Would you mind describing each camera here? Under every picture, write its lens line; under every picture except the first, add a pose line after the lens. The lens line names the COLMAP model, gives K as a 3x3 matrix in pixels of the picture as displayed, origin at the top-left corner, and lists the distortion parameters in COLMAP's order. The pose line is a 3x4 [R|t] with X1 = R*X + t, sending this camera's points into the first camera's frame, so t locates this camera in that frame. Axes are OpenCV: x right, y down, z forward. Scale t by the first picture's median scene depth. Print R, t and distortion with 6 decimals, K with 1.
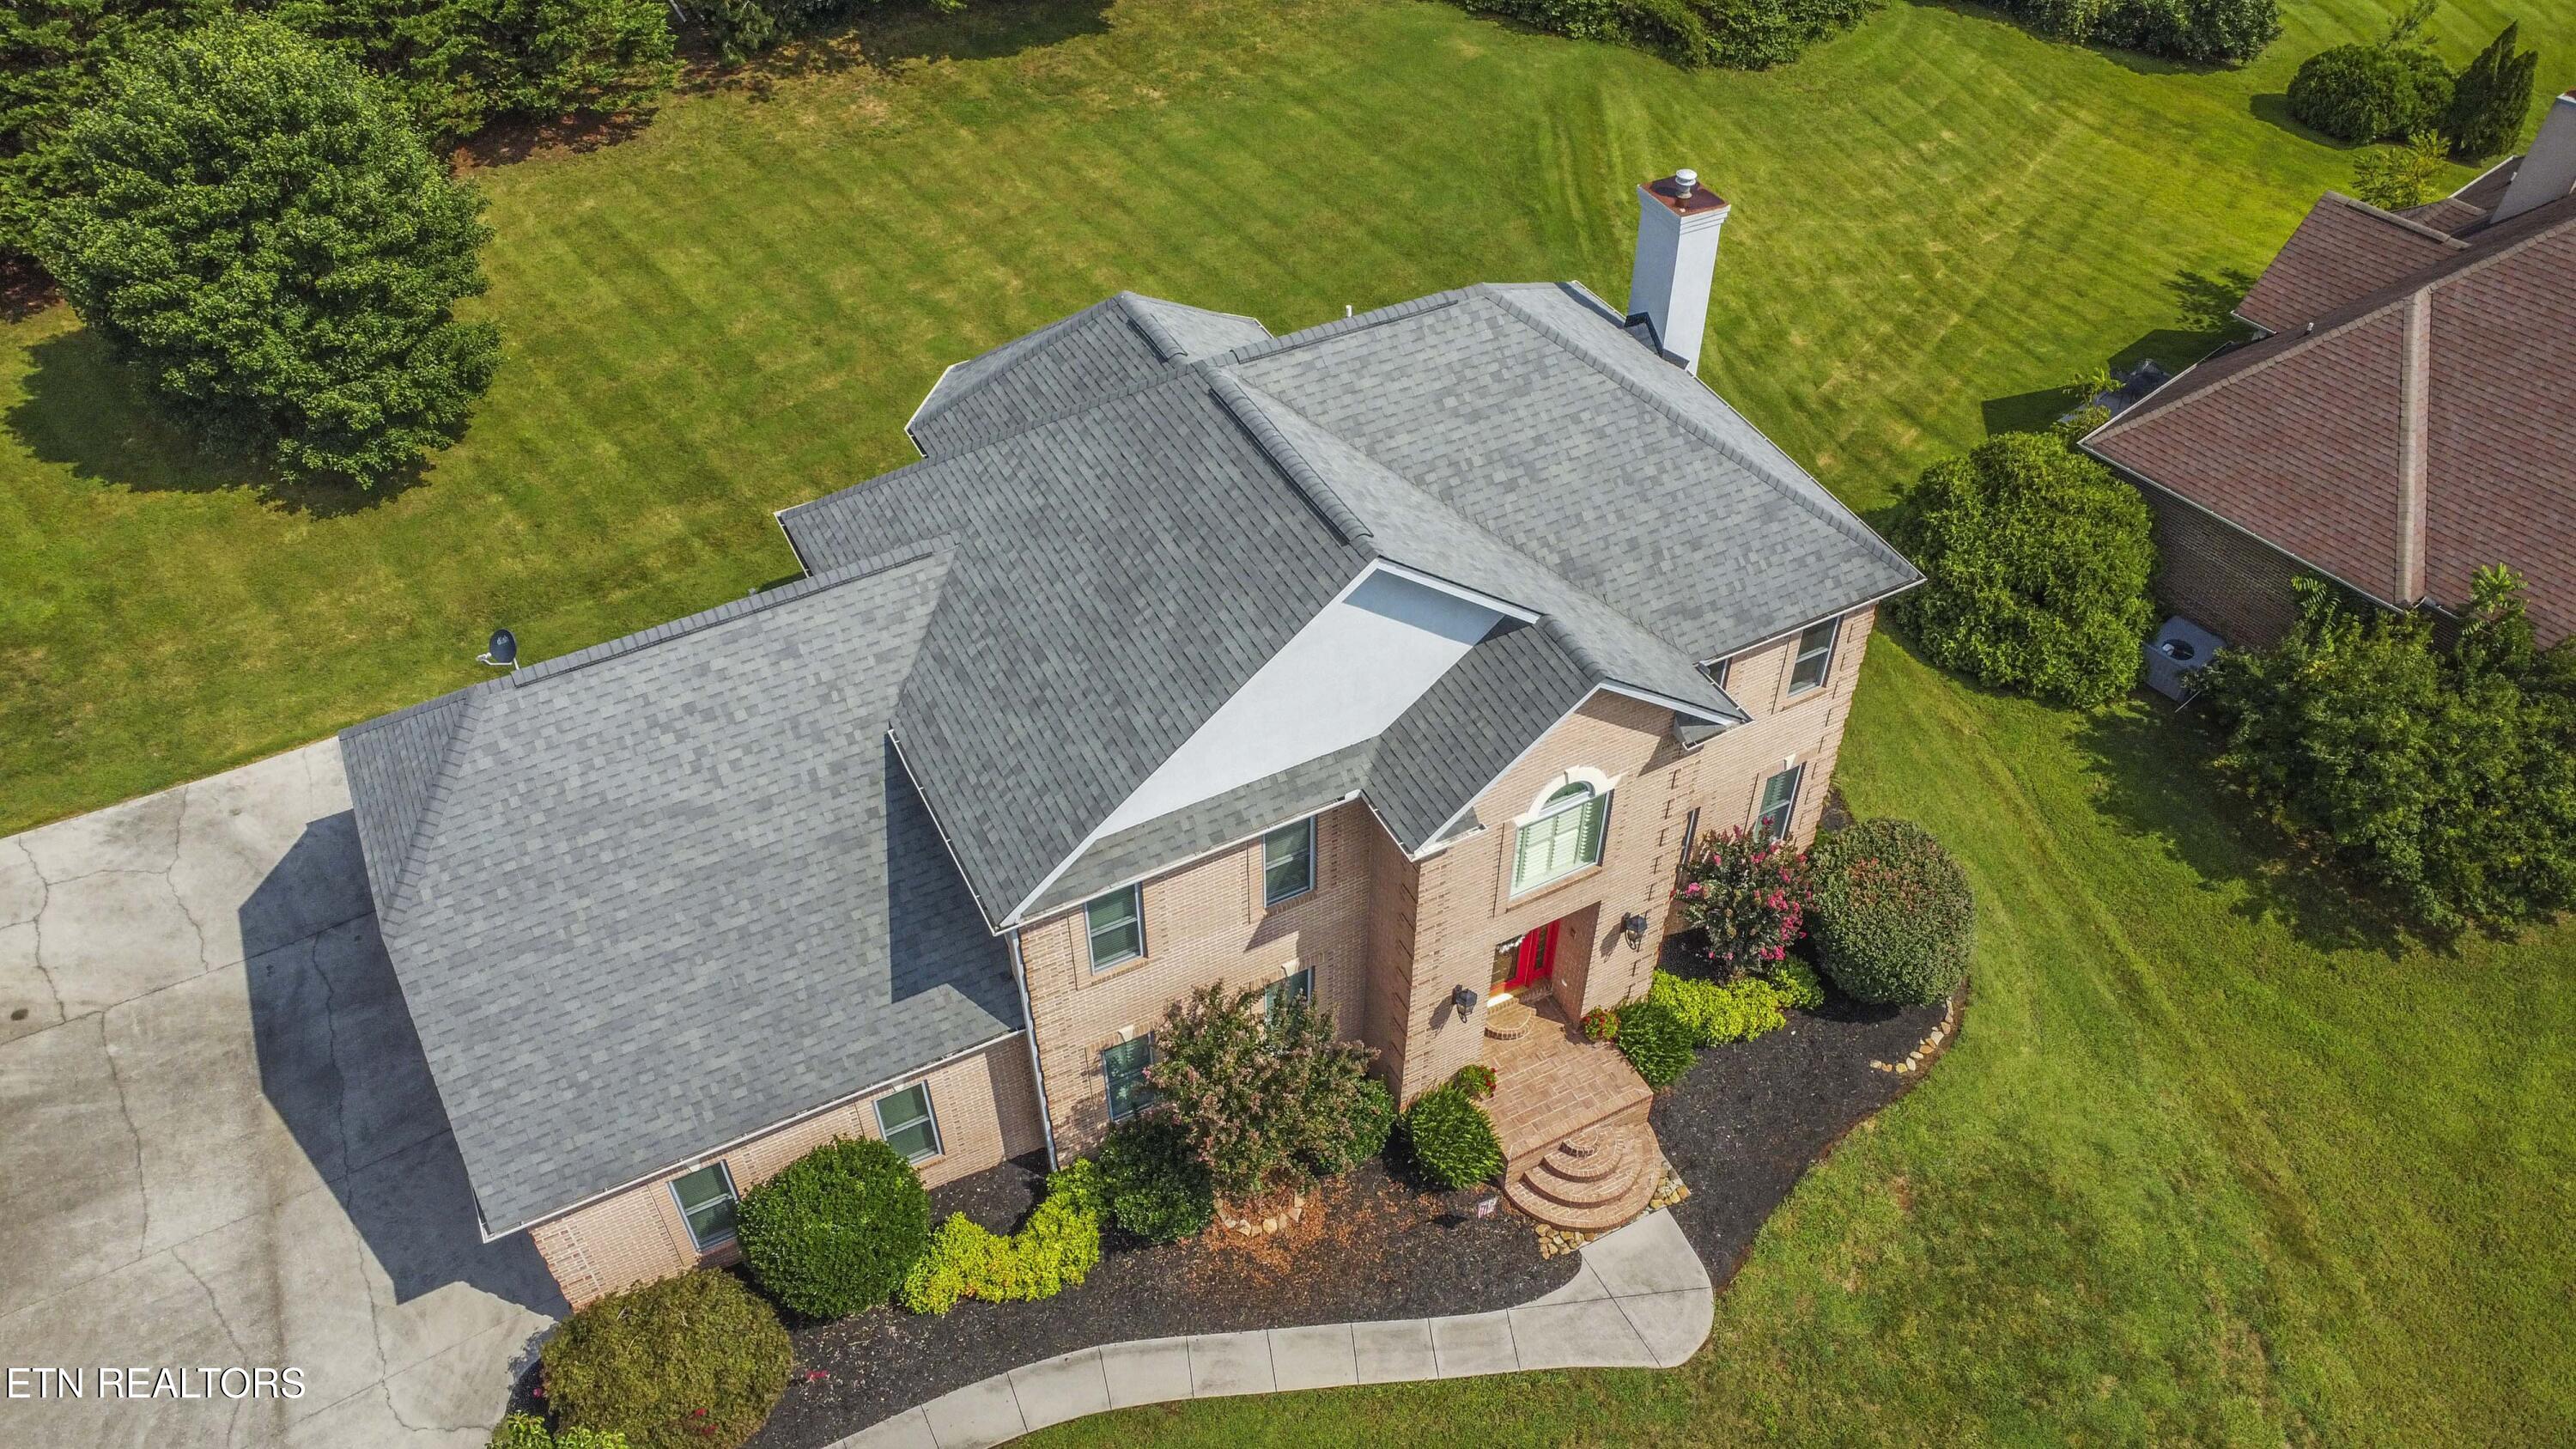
lens RADIAL K [[1919.3, 0, 1282.2], [0, 1919.3, 730.3], [0, 0, 1]] dist [-0.159310, 0.261862]
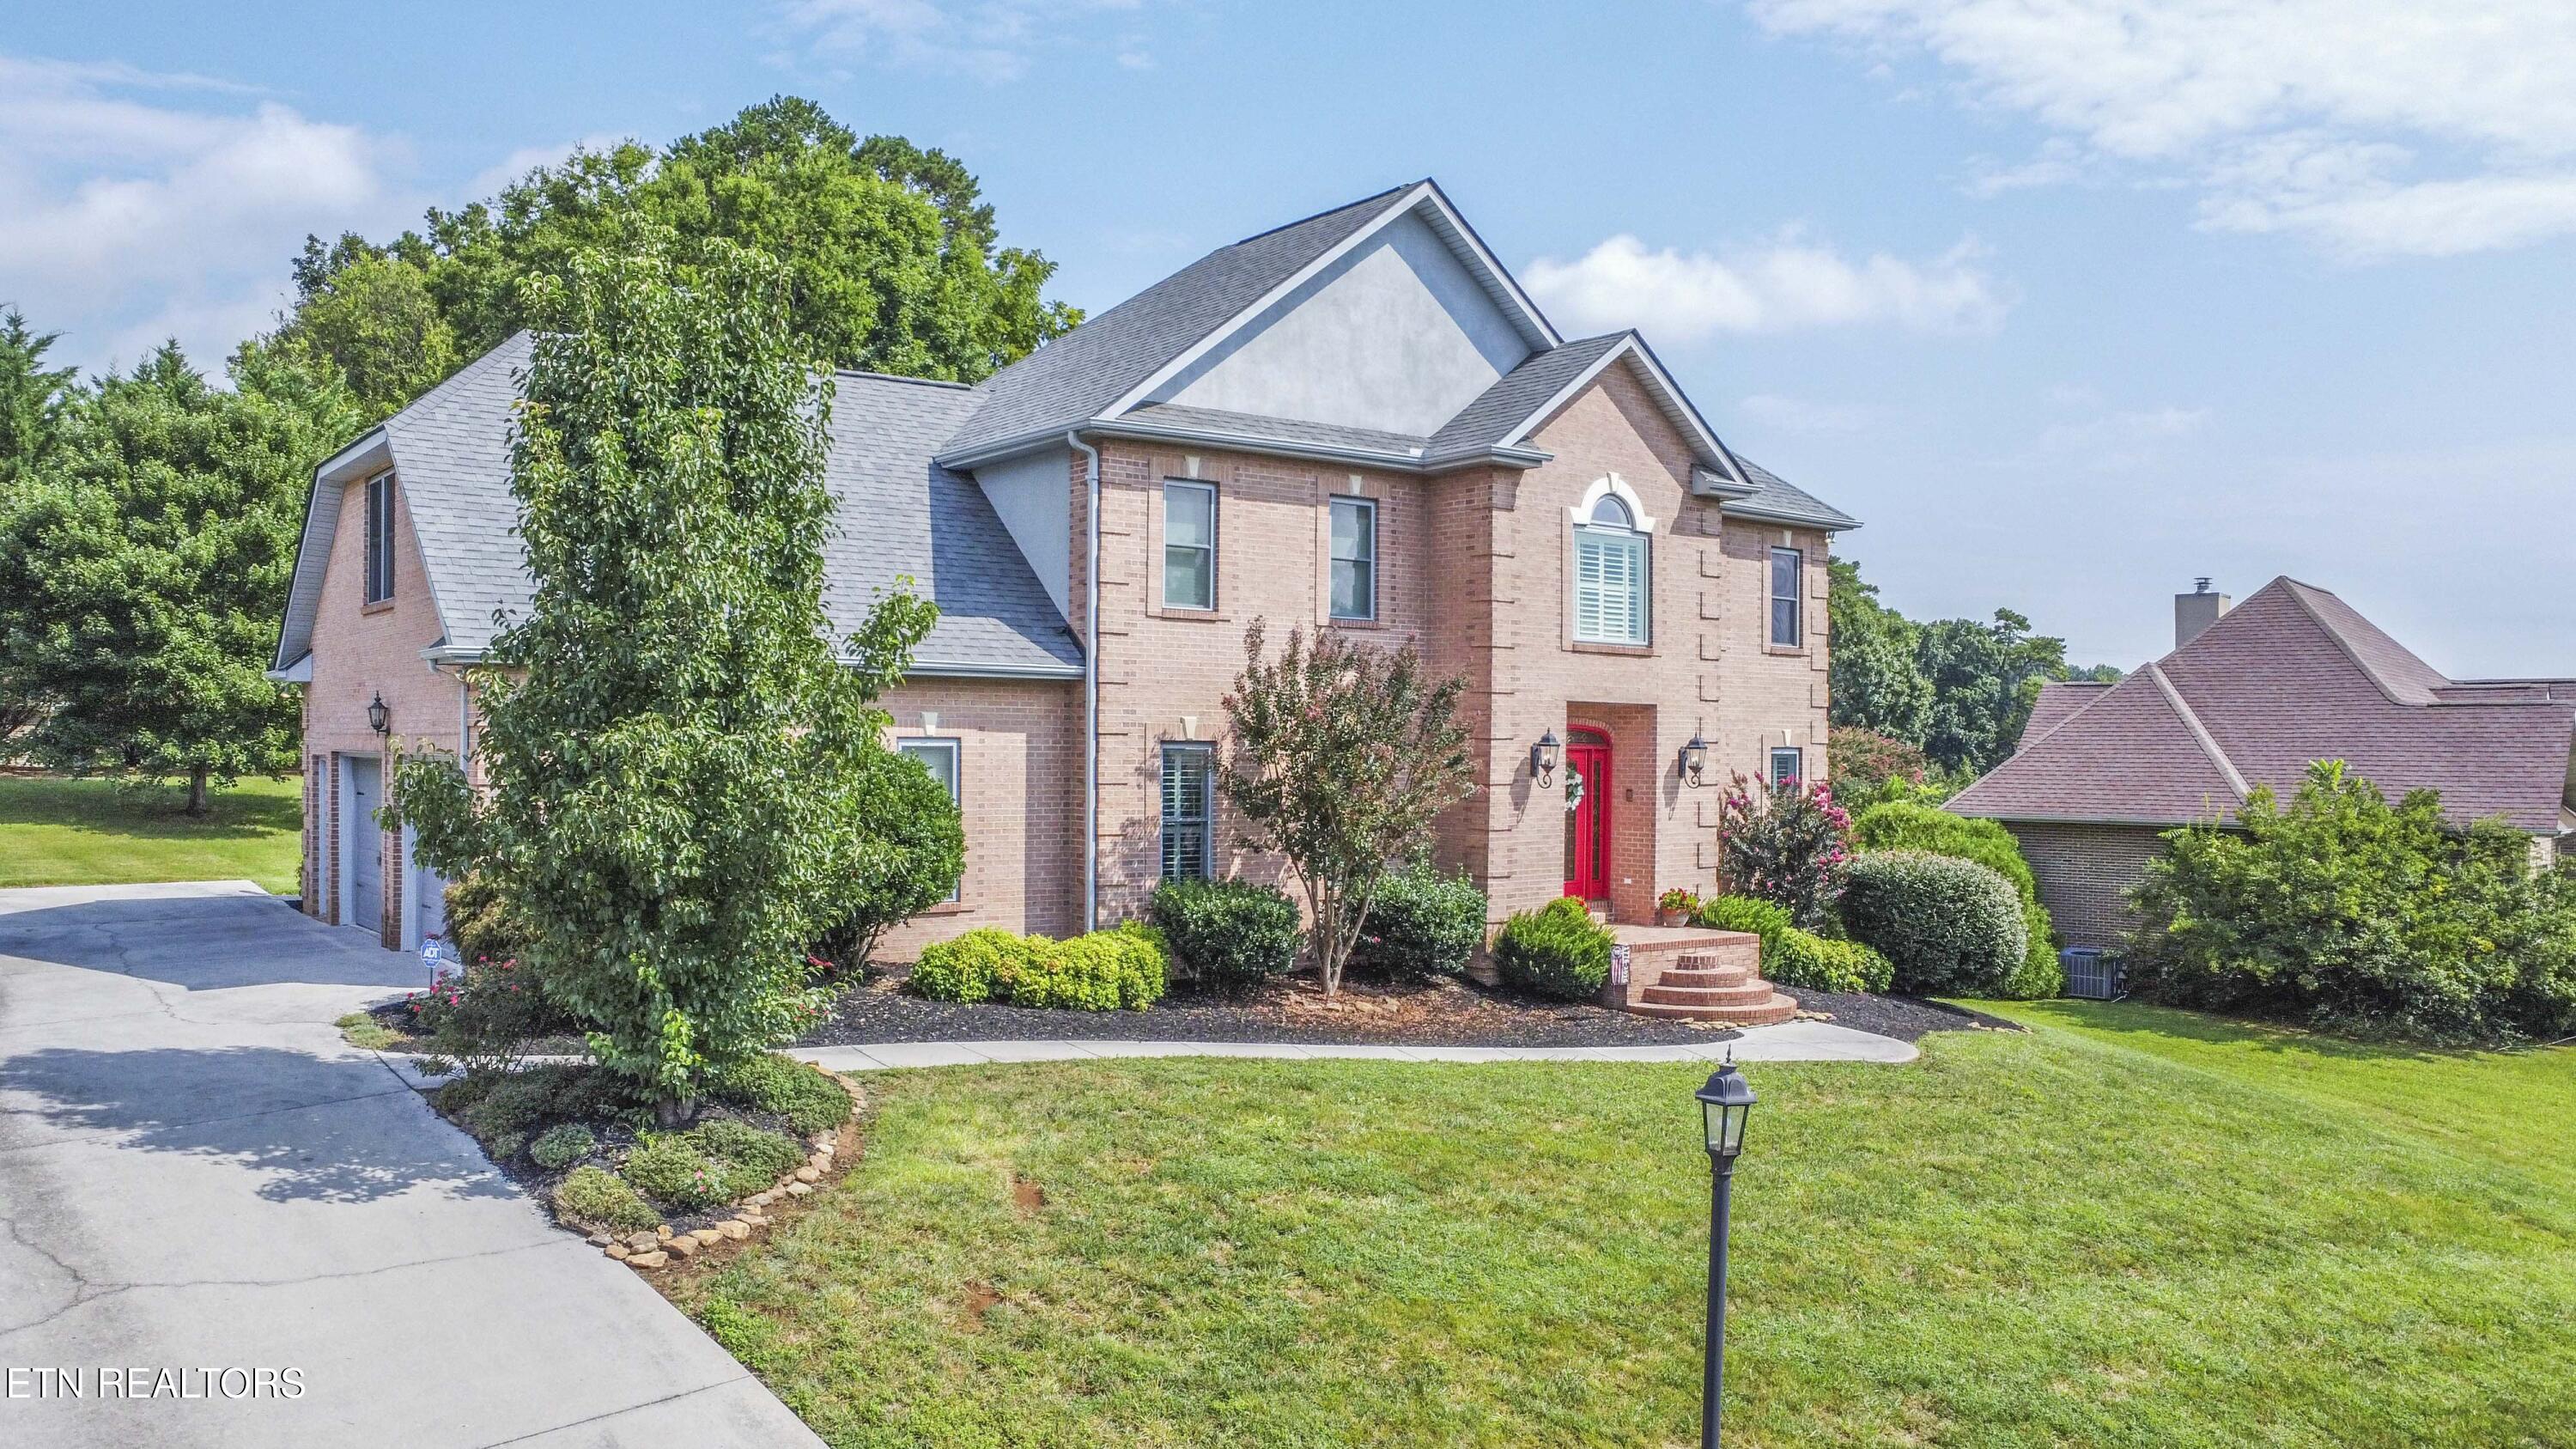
lens RADIAL K [[1905.2, 0, 1366.2], [0, 1905.2, 720.8], [0, 0, 1]] dist [-0.107188, 0.003215]
pose [[0.976835, 0.017468, 0.213280, -0.146876], [0.137695, 0.711624, -0.688935, 0.597988], [-0.163810, 0.702344, 0.692733, 0.298122]]
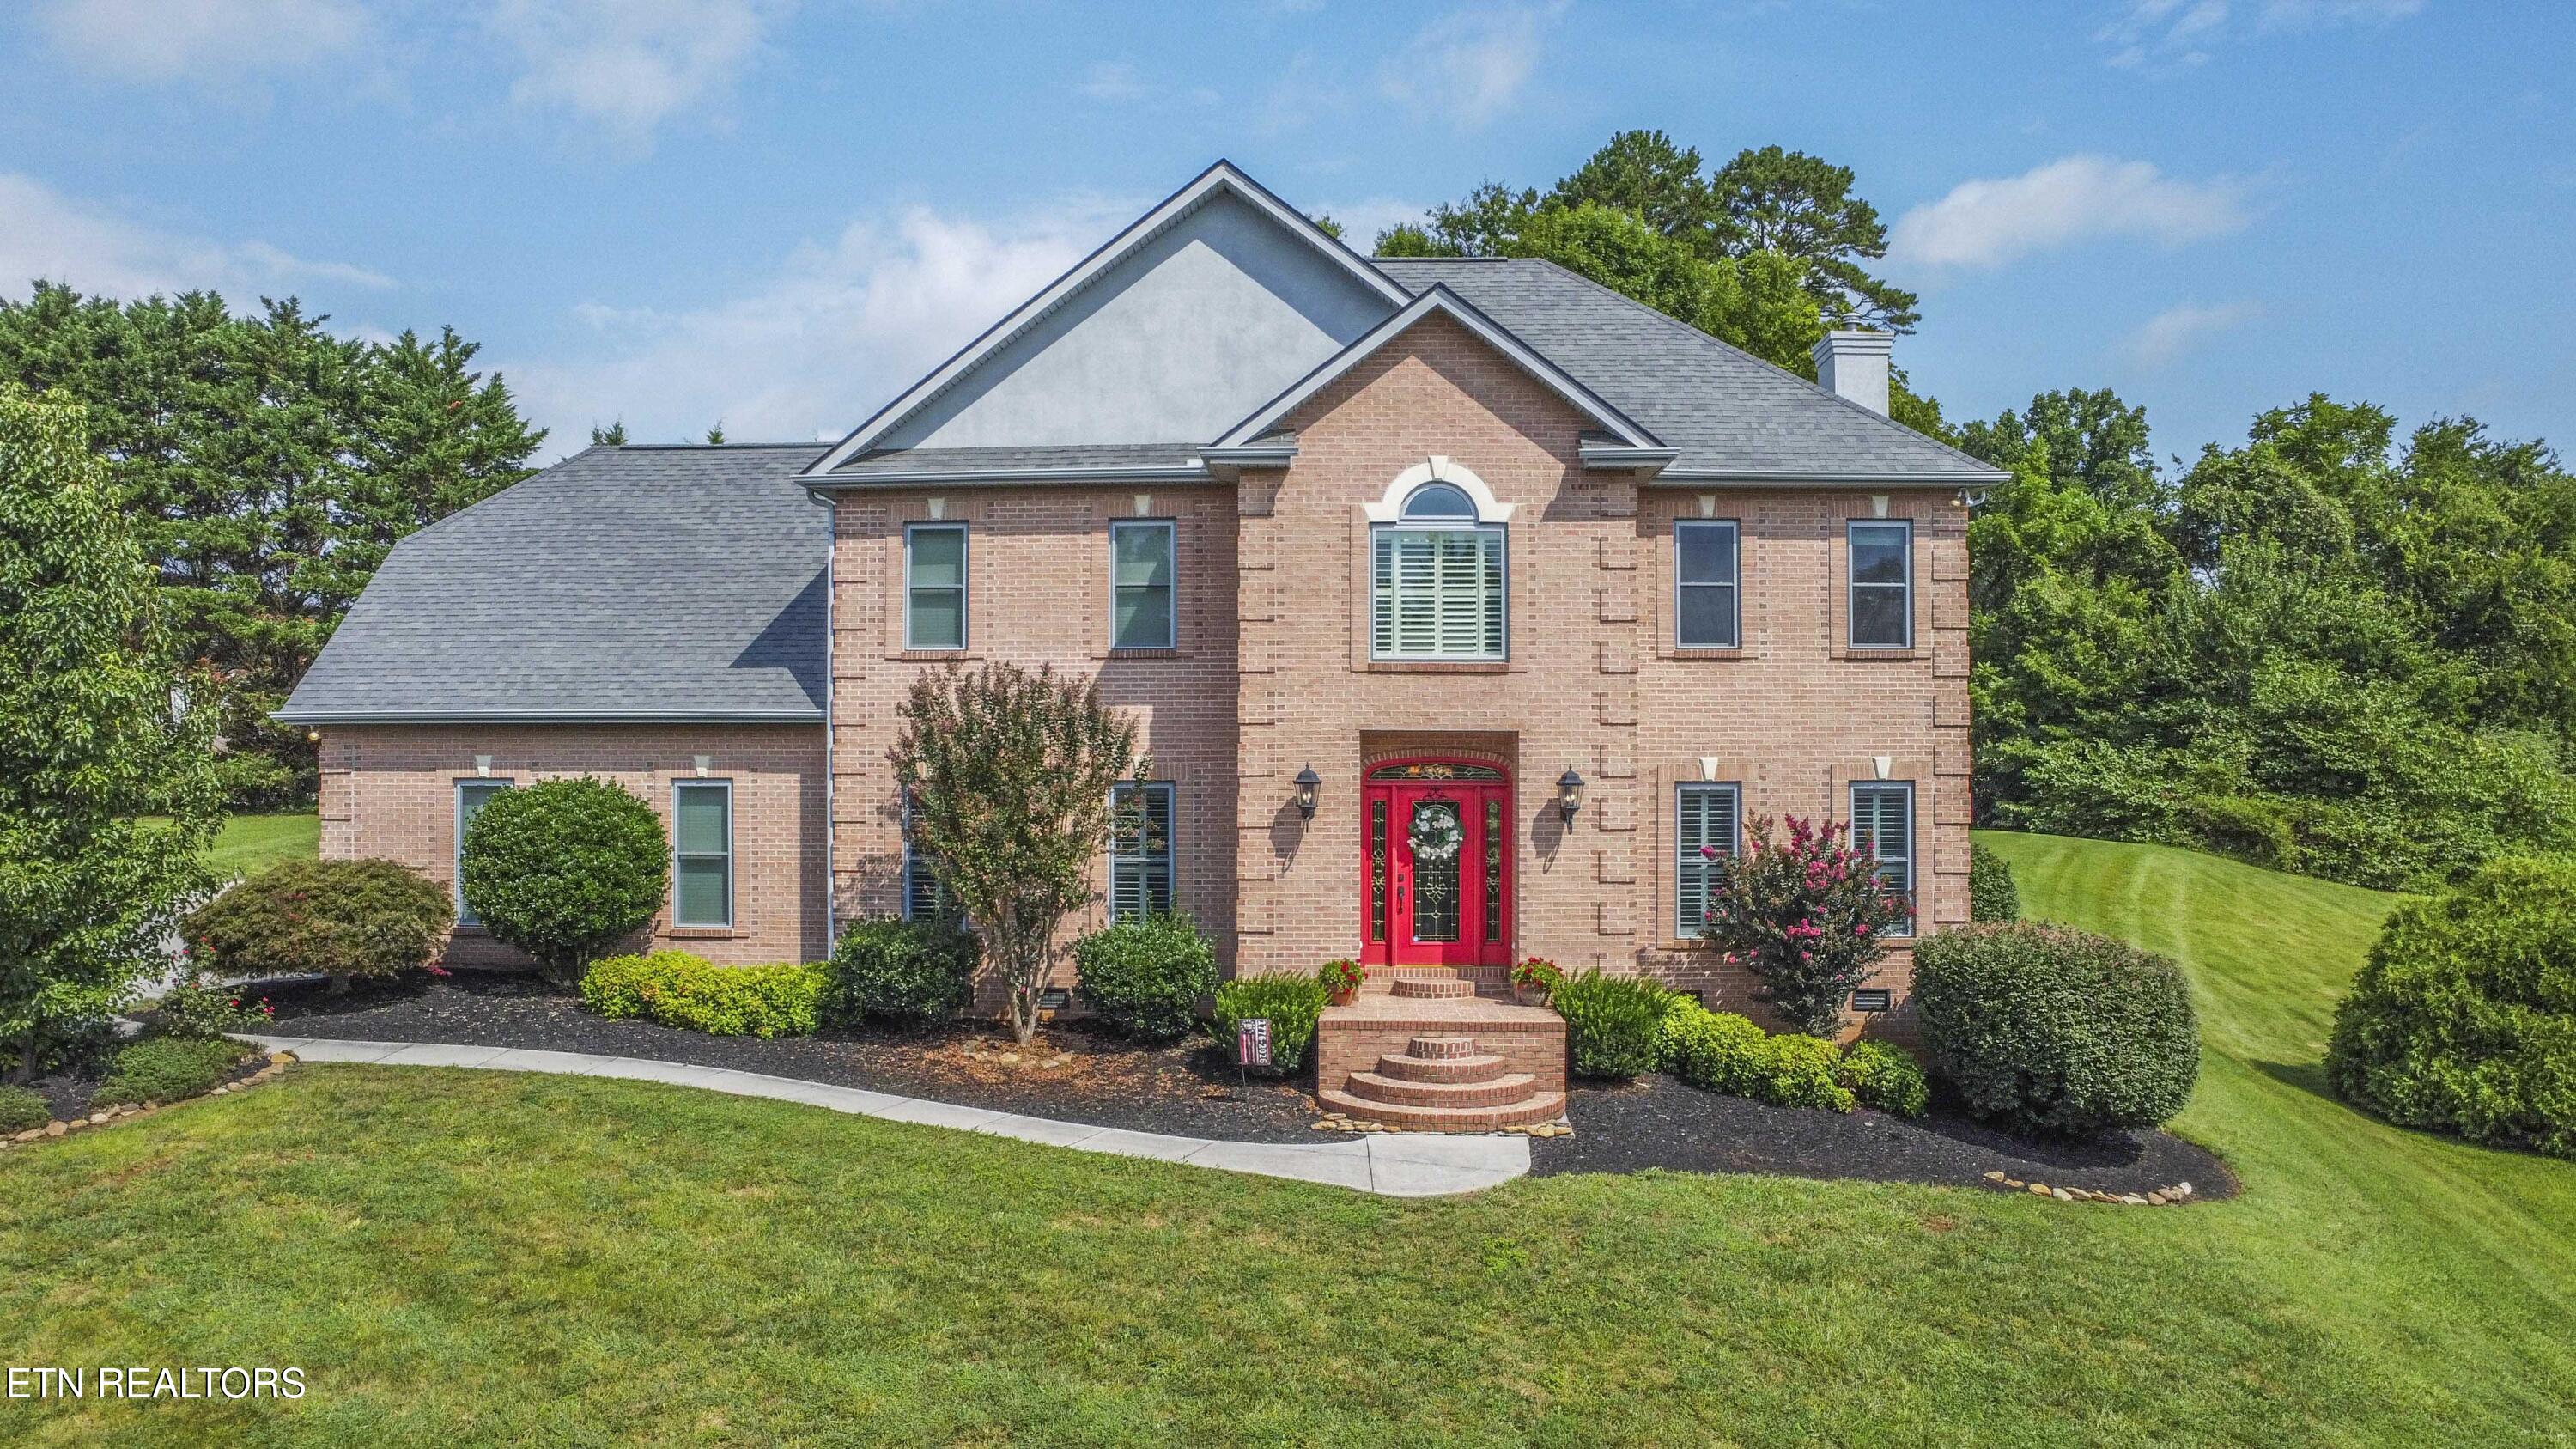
lens RADIAL K [[1919.3, 0, 1282.2], [0, 1919.3, 730.3], [0, 0, 1]] dist [-0.159310, 0.261862]
pose [[0.873835, -0.002555, -0.486216, 0.378848], [-0.341764, 0.708055, -0.617944, 0.495383], [0.345846, 0.706153, 0.617850, 0.390216]]
